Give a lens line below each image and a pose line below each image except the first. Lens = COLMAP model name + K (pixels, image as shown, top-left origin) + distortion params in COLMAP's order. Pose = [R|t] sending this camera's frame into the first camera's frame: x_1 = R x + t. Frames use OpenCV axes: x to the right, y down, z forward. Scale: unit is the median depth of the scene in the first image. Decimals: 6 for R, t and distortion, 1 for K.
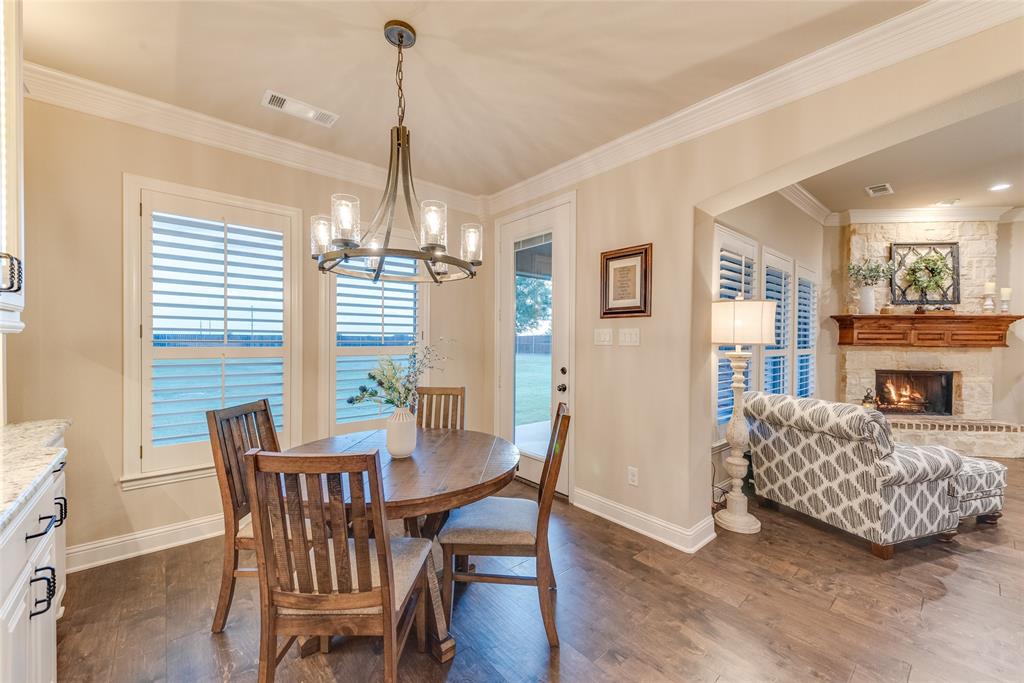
lens RADIAL K [[400.6, 0, 515.3], [0, 400.6, 345.0], [0, 0, 1]] dist [0.017796, -0.005276]
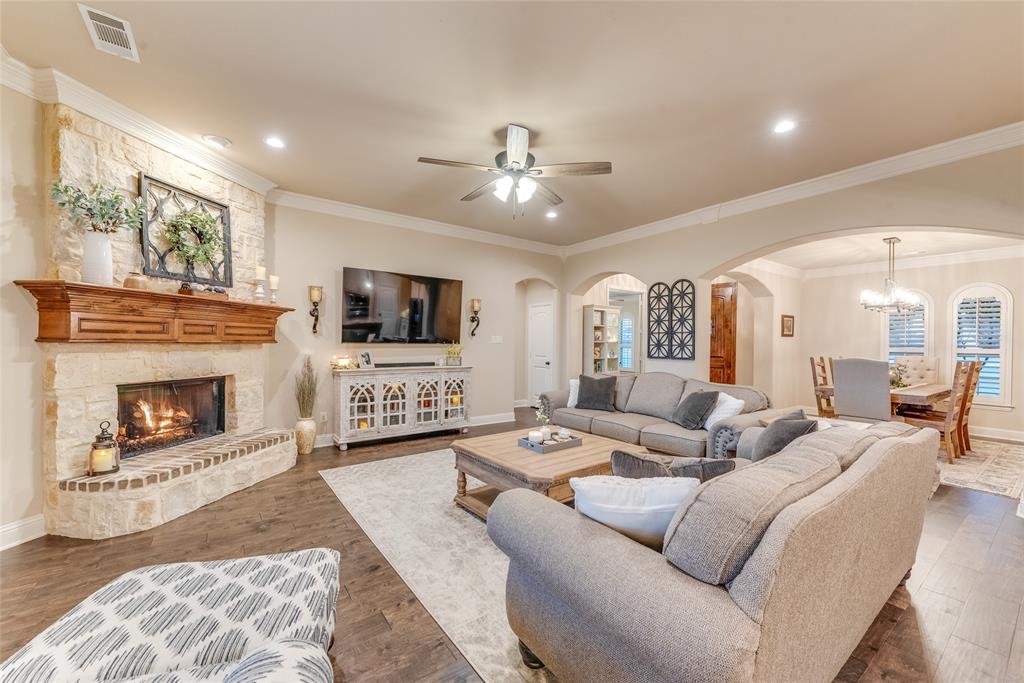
lens RADIAL K [[400.6, 0, 515.3], [0, 400.6, 345.0], [0, 0, 1]] dist [0.017796, -0.005276]
pose [[0.086638, -0.015502, 0.996119, 0.375290], [0.004349, 0.999875, 0.015183, -0.001789], [-0.996230, 0.003017, 0.086695, 0.397307]]
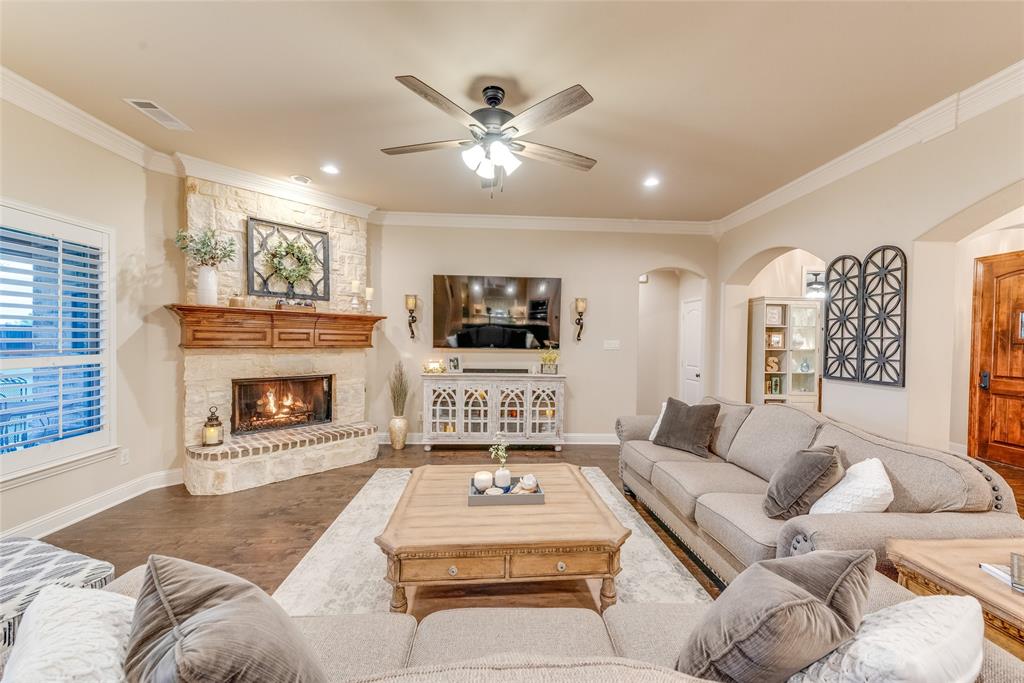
lens RADIAL K [[400.6, 0, 515.3], [0, 400.6, 345.0], [0, 0, 1]] dist [0.017796, -0.005276]
pose [[0.613405, -0.011210, 0.789689, 0.632619], [-0.000143, 0.999898, 0.014306, -0.014840], [-0.789769, -0.008888, 0.613340, 0.116348]]
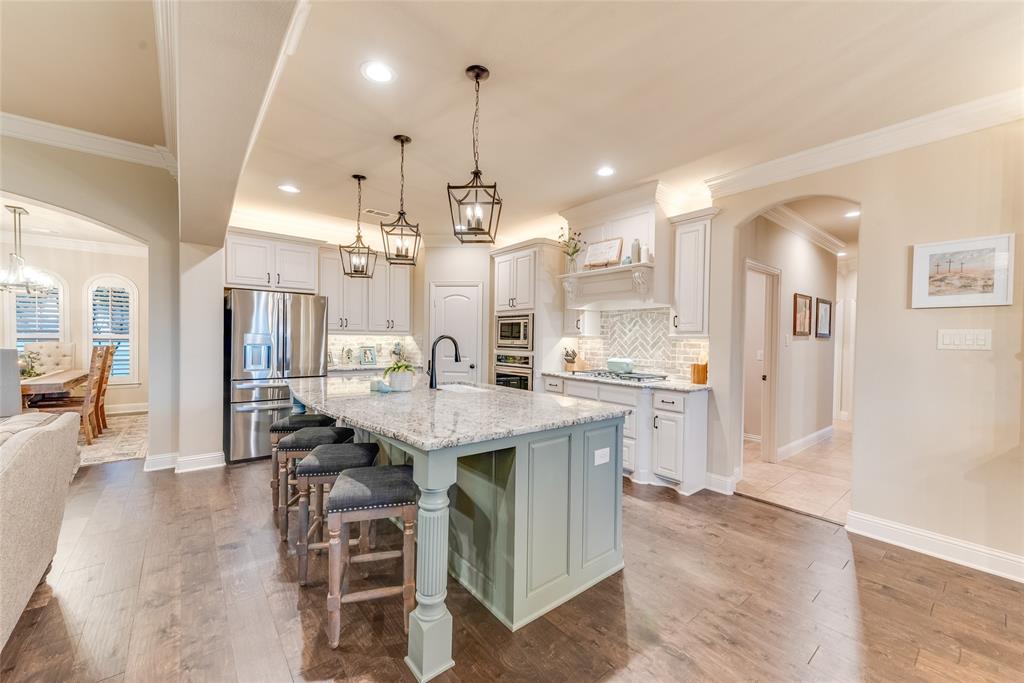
lens RADIAL K [[400.6, 0, 515.3], [0, 400.6, 345.0], [0, 0, 1]] dist [0.017796, -0.005276]
pose [[-0.999451, -0.023791, 0.023067, 0.356446], [-0.023079, 0.999264, 0.030646, -0.001983], [-0.023779, 0.030096, -0.999264, 0.417023]]
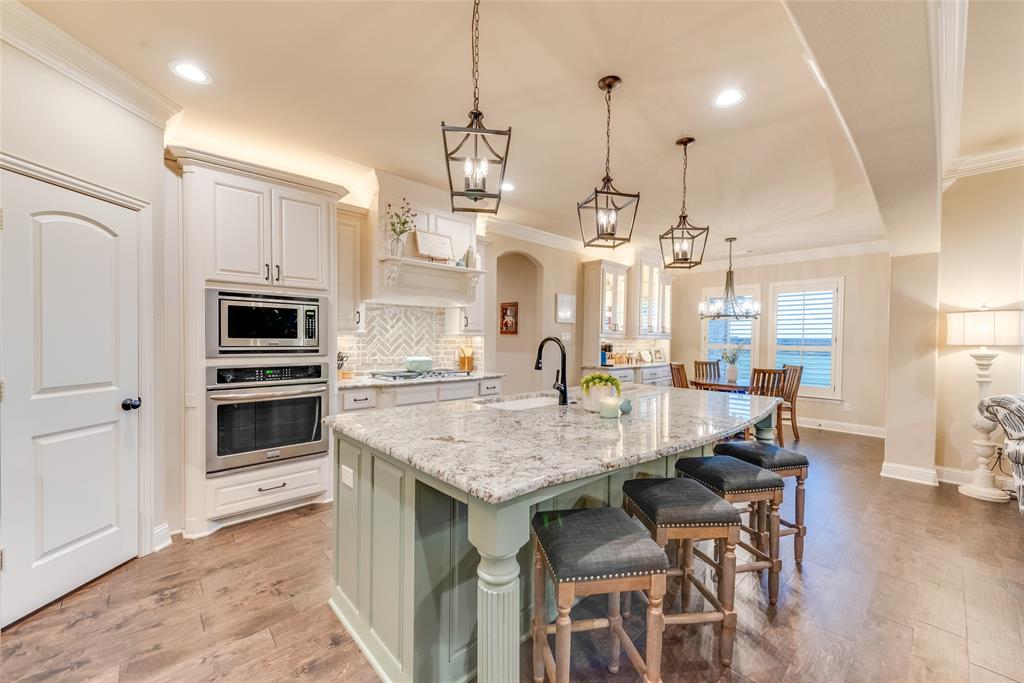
lens RADIAL K [[400.6, 0, 515.3], [0, 400.6, 345.0], [0, 0, 1]] dist [0.017796, -0.005276]
pose [[0.037409, 0.009715, -0.999253, 0.957532], [-0.024914, 0.999651, 0.008786, 0.011005], [0.998989, 0.024567, 0.037638, -0.251209]]
